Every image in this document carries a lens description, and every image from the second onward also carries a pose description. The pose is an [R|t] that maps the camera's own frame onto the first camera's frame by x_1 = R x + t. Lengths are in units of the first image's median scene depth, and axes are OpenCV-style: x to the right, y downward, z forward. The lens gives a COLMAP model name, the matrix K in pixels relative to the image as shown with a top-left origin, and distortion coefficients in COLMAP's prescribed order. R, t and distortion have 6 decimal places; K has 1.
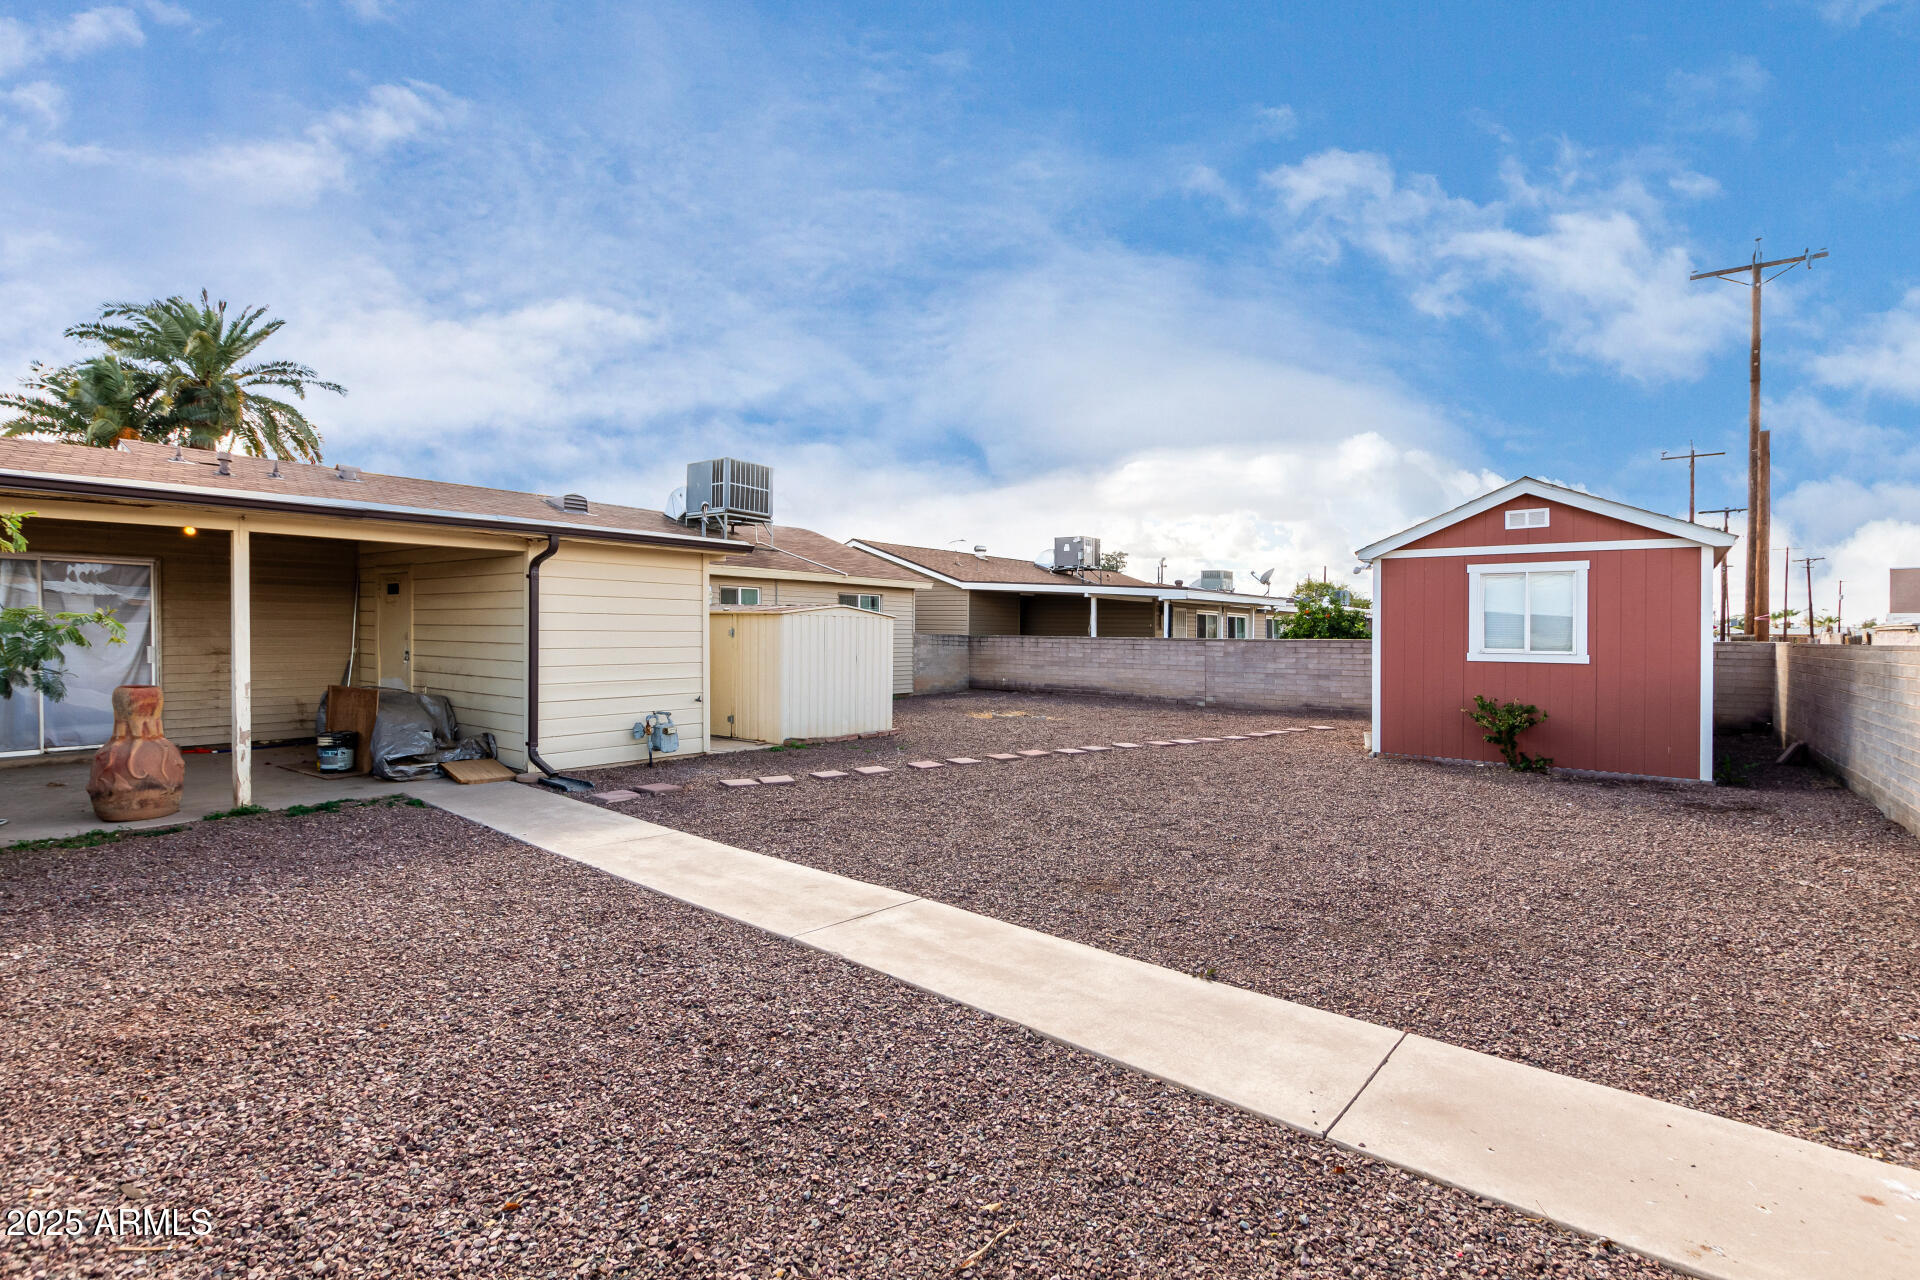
lens RADIAL K [[886.6, 0, 989.0], [0, 886.6, 641.3], [0, 0, 1]] dist [0.000099, -0.000008]
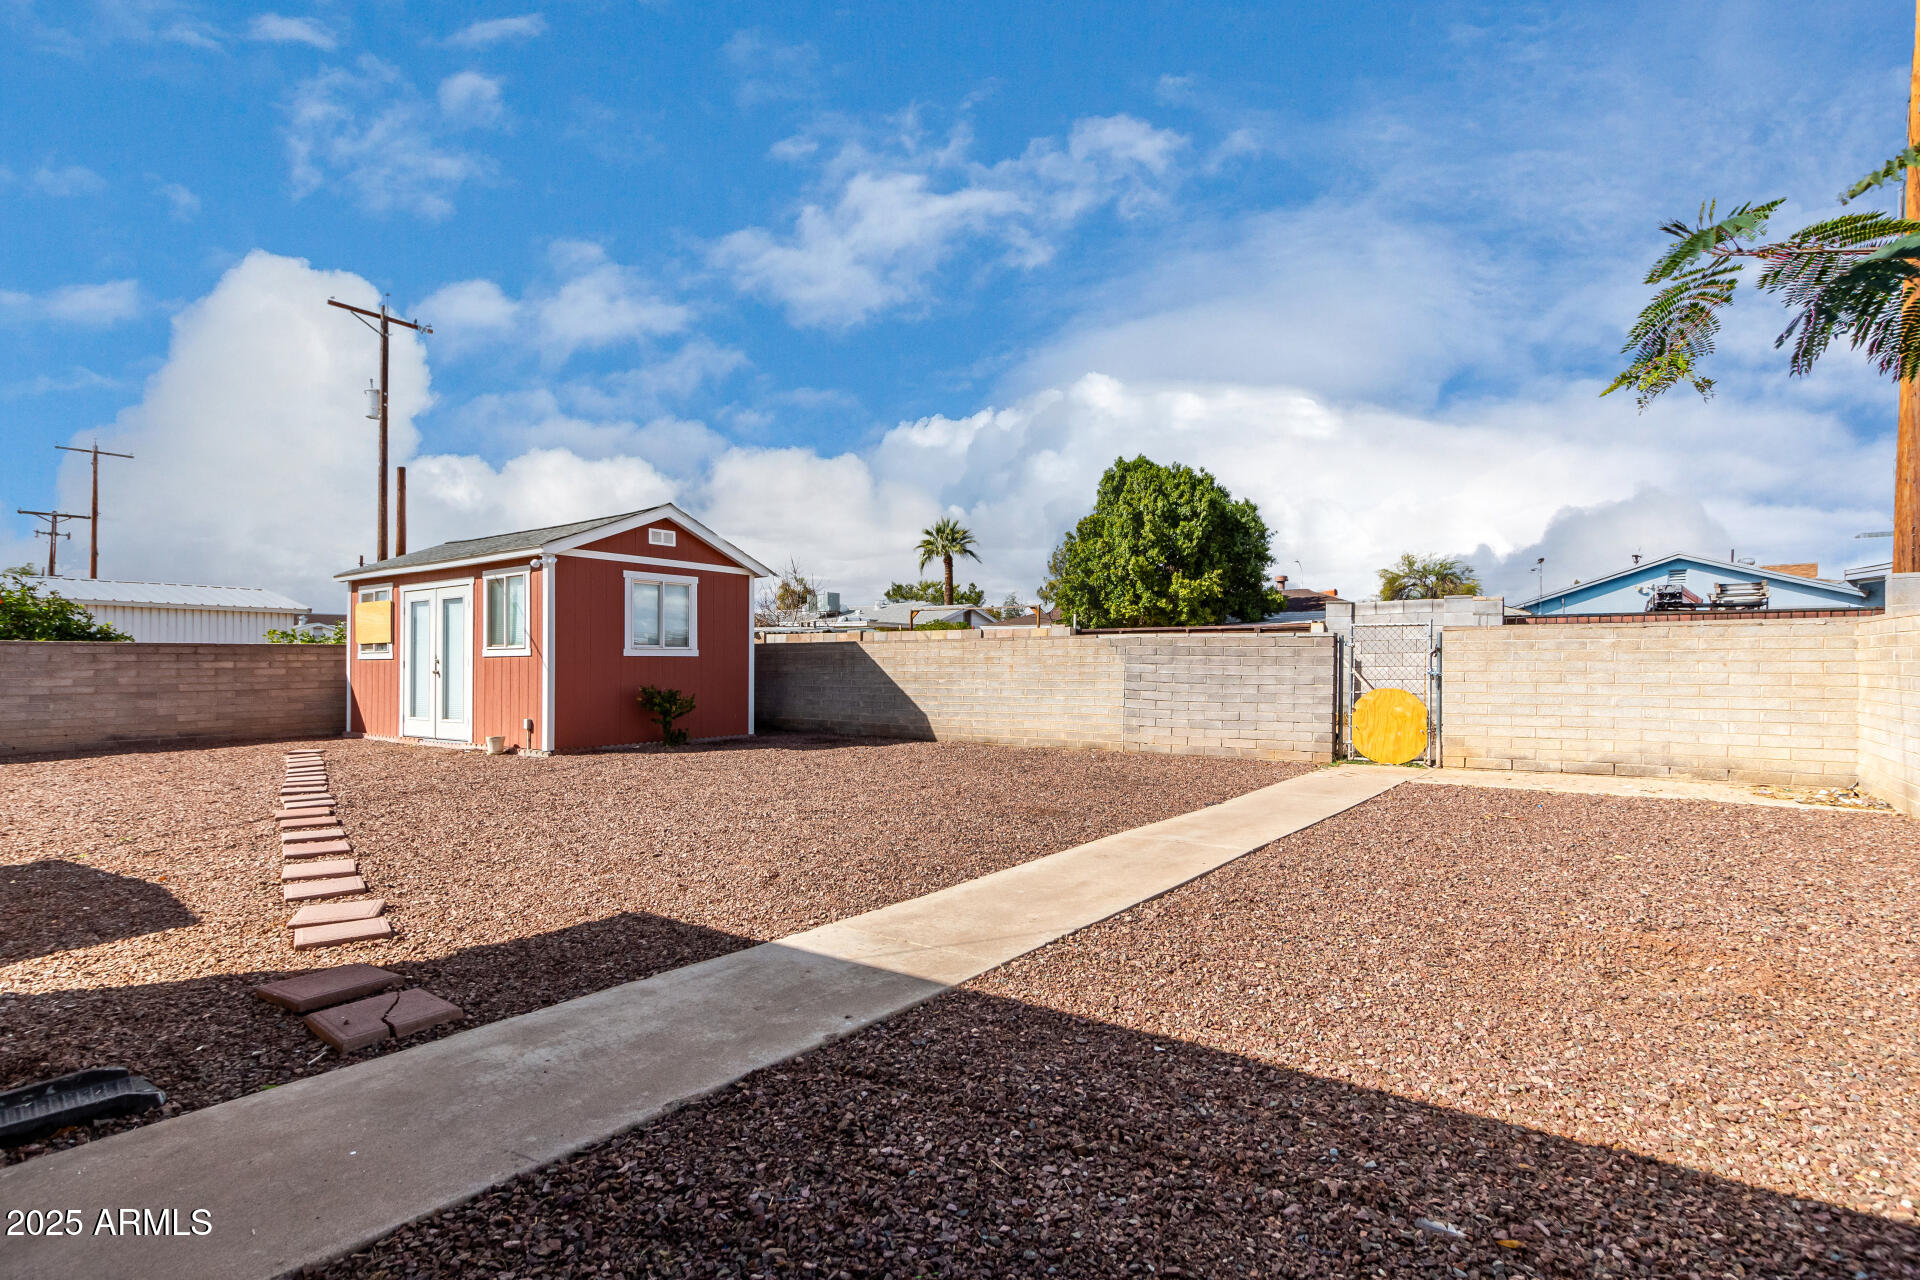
lens RADIAL K [[886.6, 0, 989.0], [0, 886.6, 641.3], [0, 0, 1]] dist [0.000099, -0.000008]
pose [[-0.036565, 0.014632, 0.999224, -0.598109], [0.011074, 0.999837, -0.014236, 0.024455], [-0.999270, 0.010545, -0.036721, 0.584094]]
